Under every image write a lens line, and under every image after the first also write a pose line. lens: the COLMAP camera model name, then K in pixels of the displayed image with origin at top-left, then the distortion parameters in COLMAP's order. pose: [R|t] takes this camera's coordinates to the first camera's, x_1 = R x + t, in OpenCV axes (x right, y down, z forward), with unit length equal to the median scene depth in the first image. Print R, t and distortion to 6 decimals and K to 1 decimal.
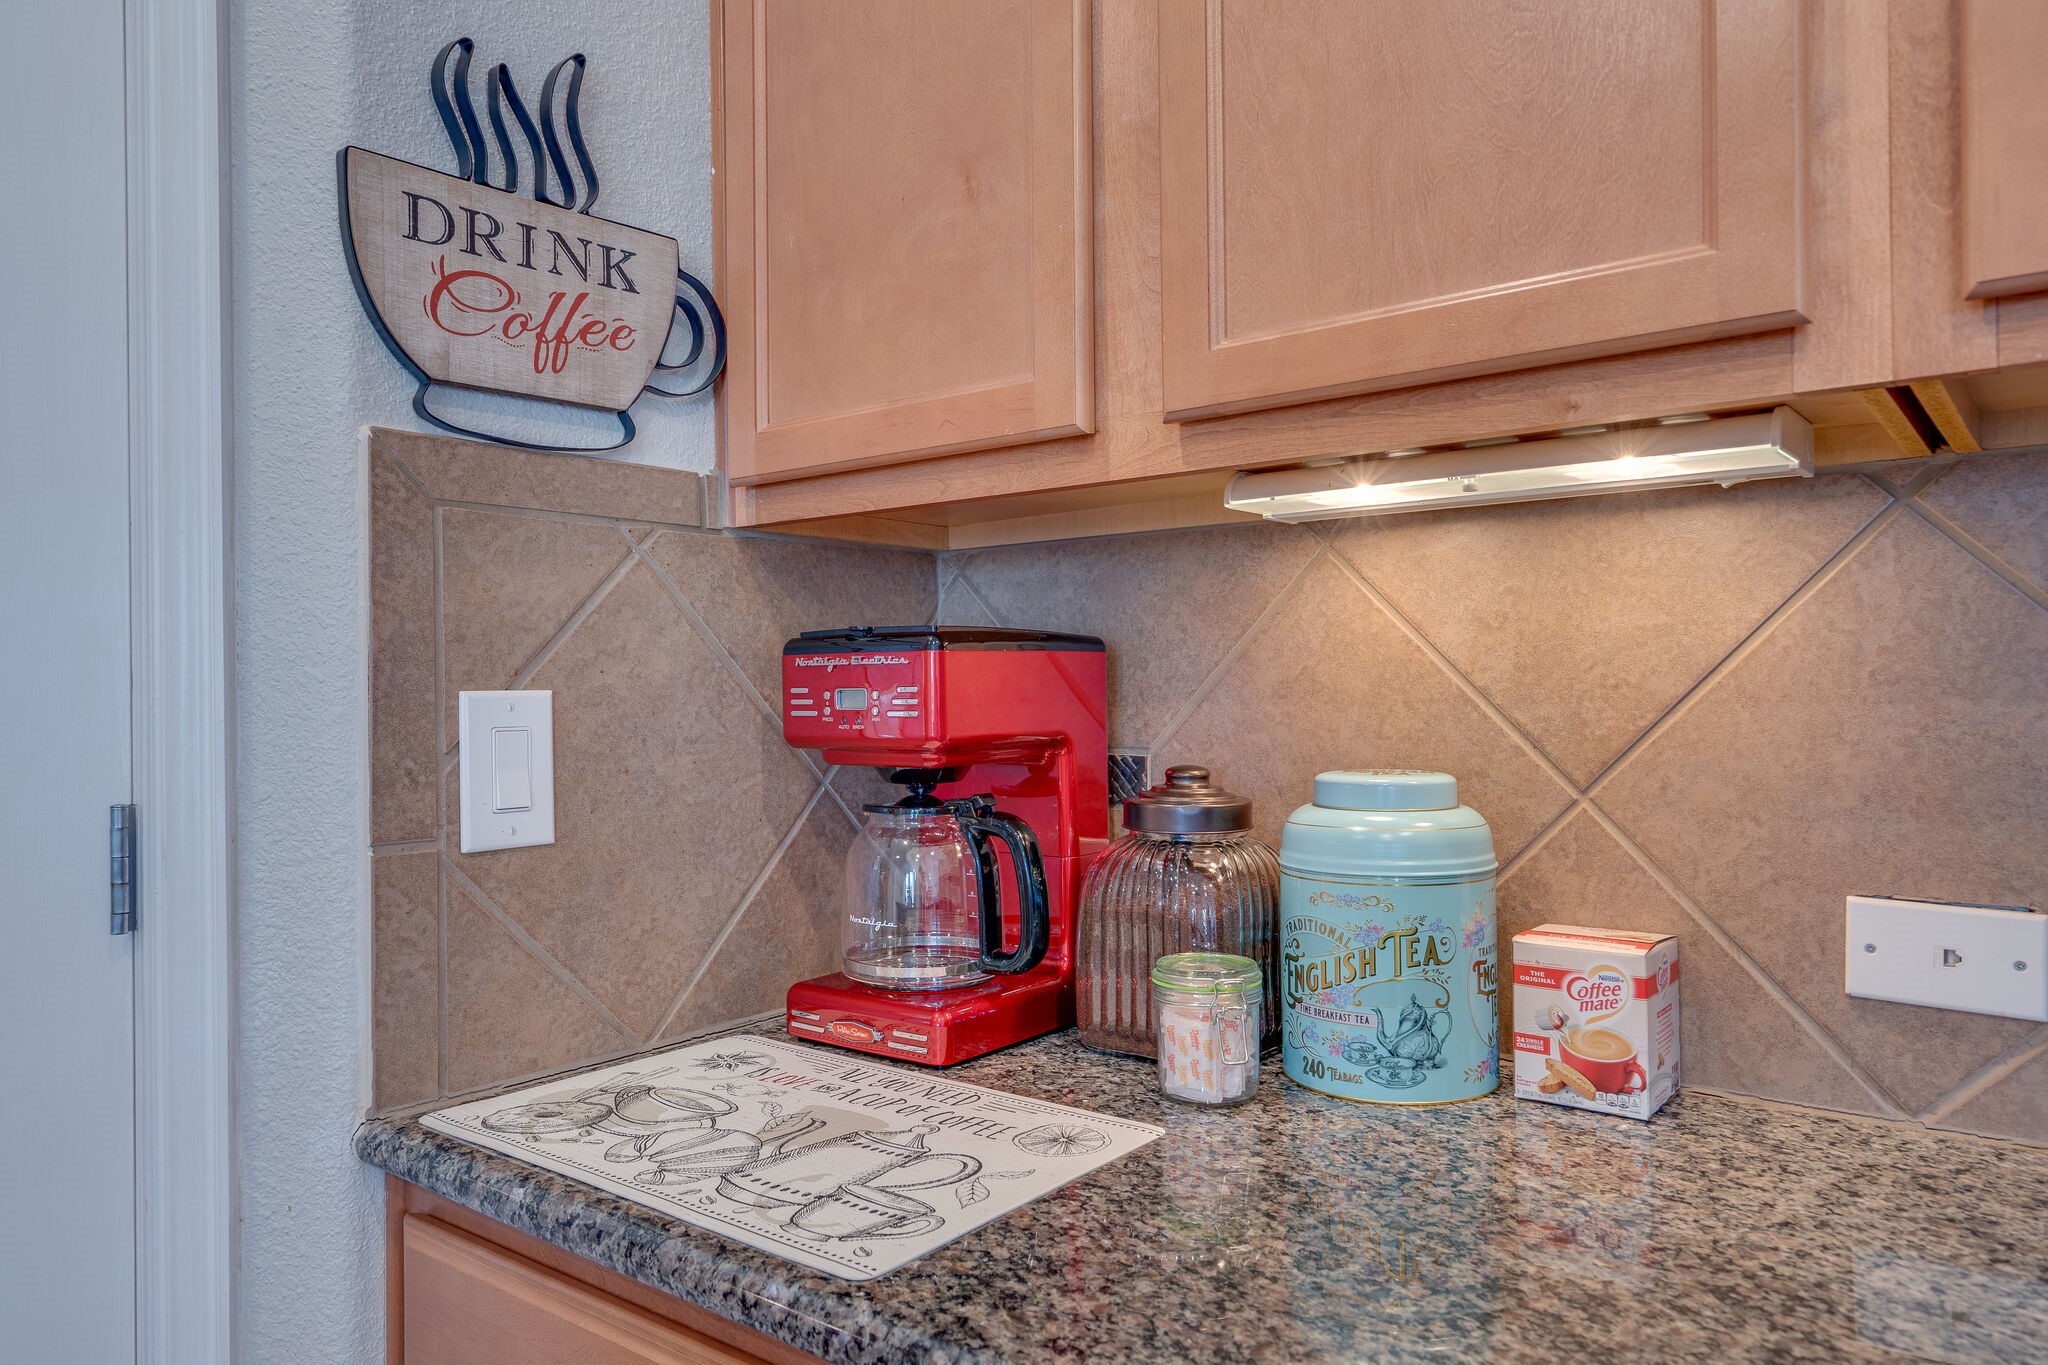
lens RADIAL K [[1391.0, 0, 1017.7], [0, 1391.0, 680.3], [0, 0, 1]] dist [-0.000232, -0.000092]
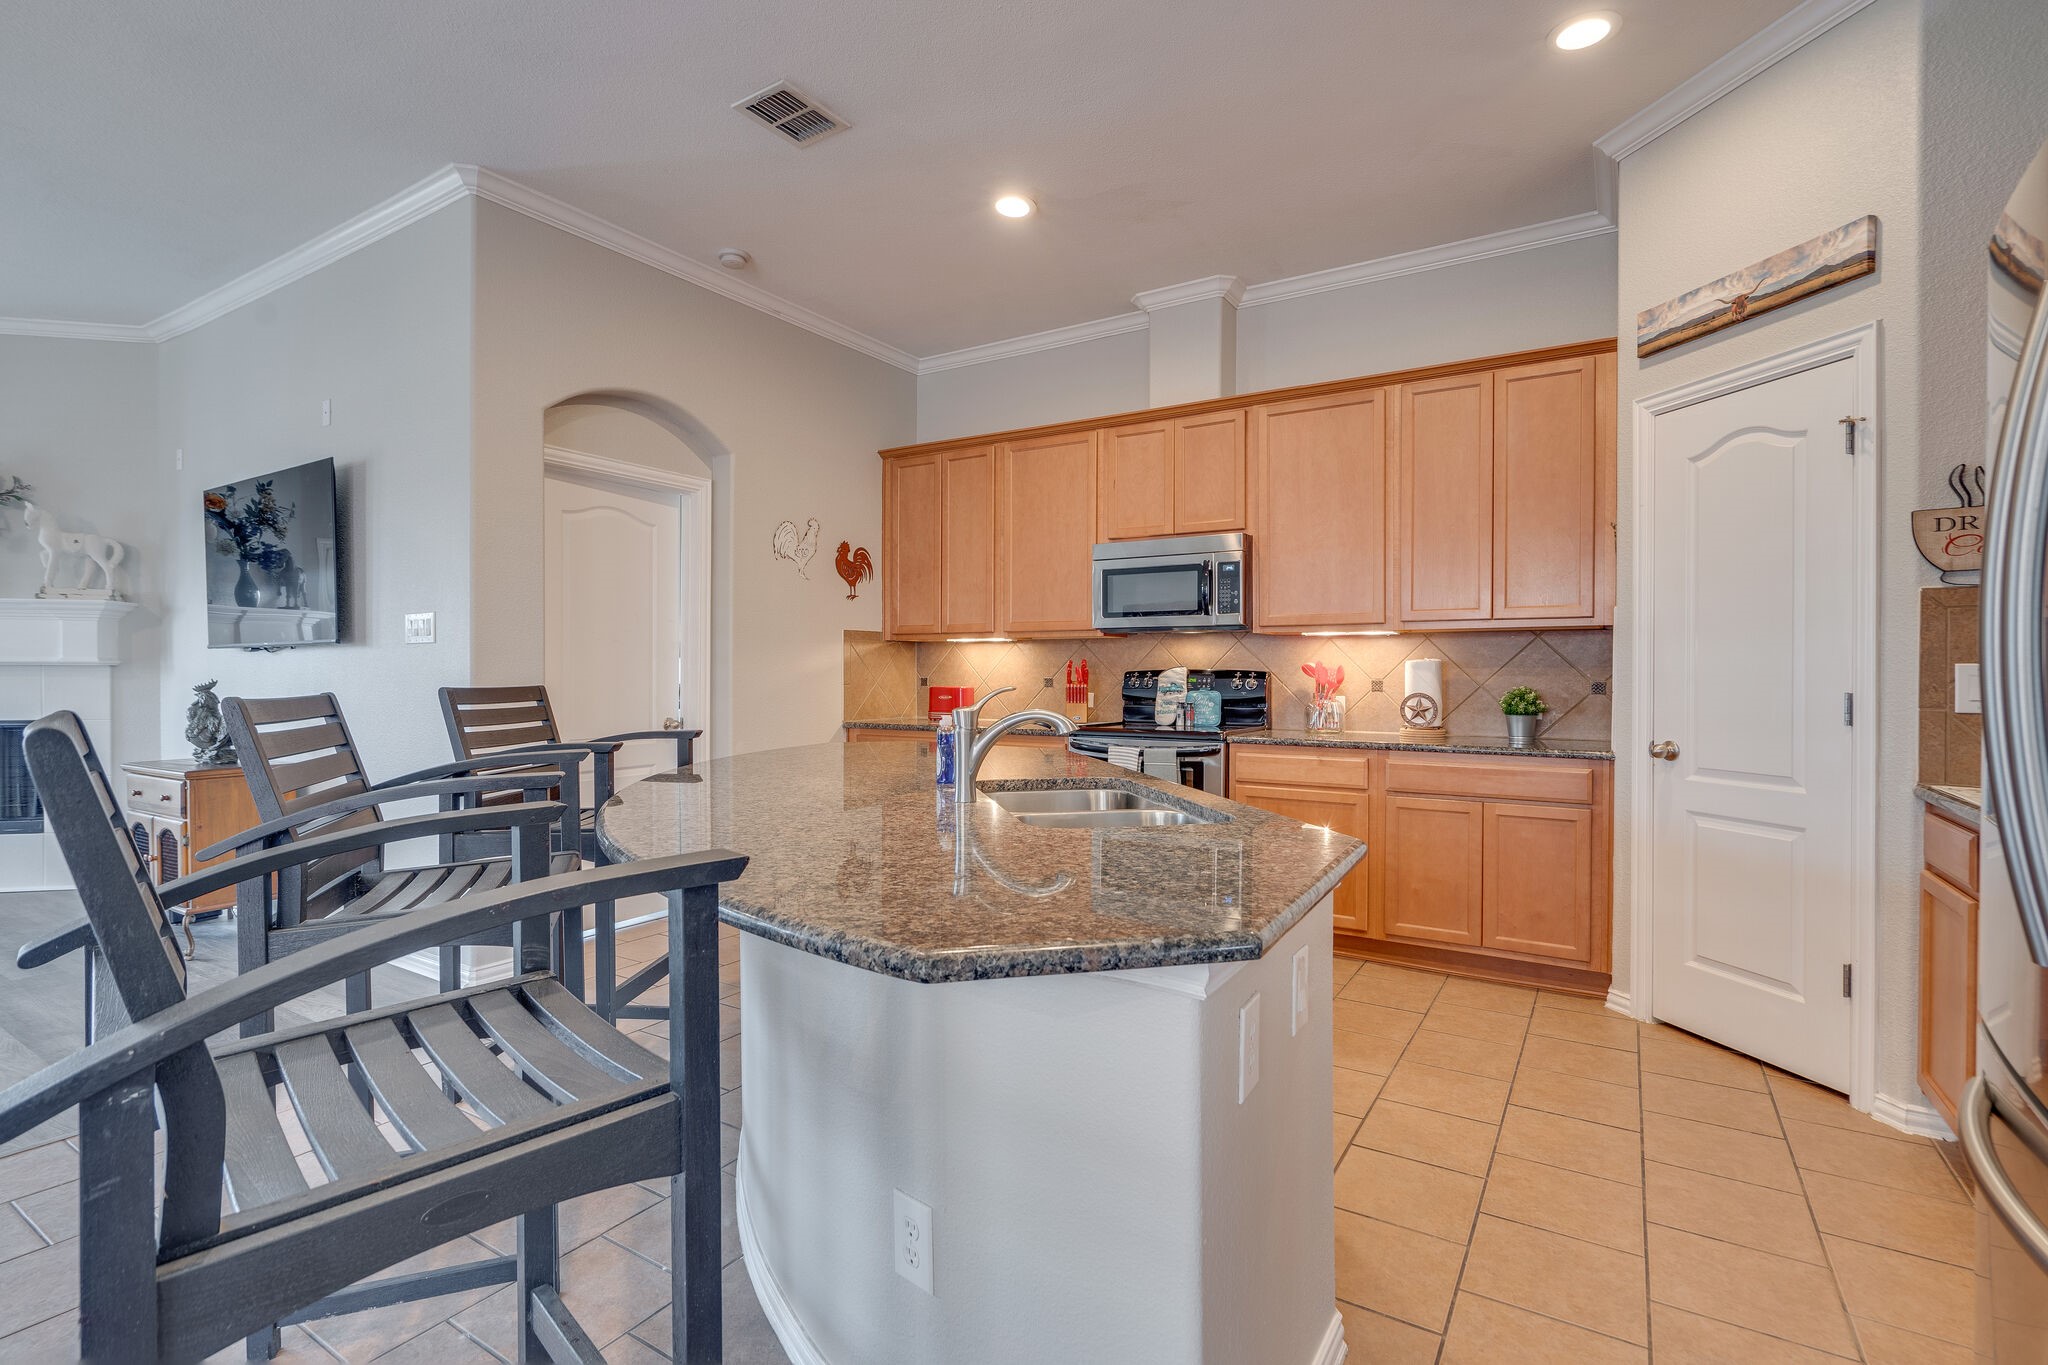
lens RADIAL K [[950.2, 0, 1033.5], [0, 950.2, 672.0], [0, 0, 1]] dist [-0.003628, 0.004655]
pose [[0.092062, 0.013251, -0.995665, 1.660545], [-0.000195, 0.999912, 0.013290, -0.002323], [0.995753, -0.001029, 0.092057, -1.401916]]
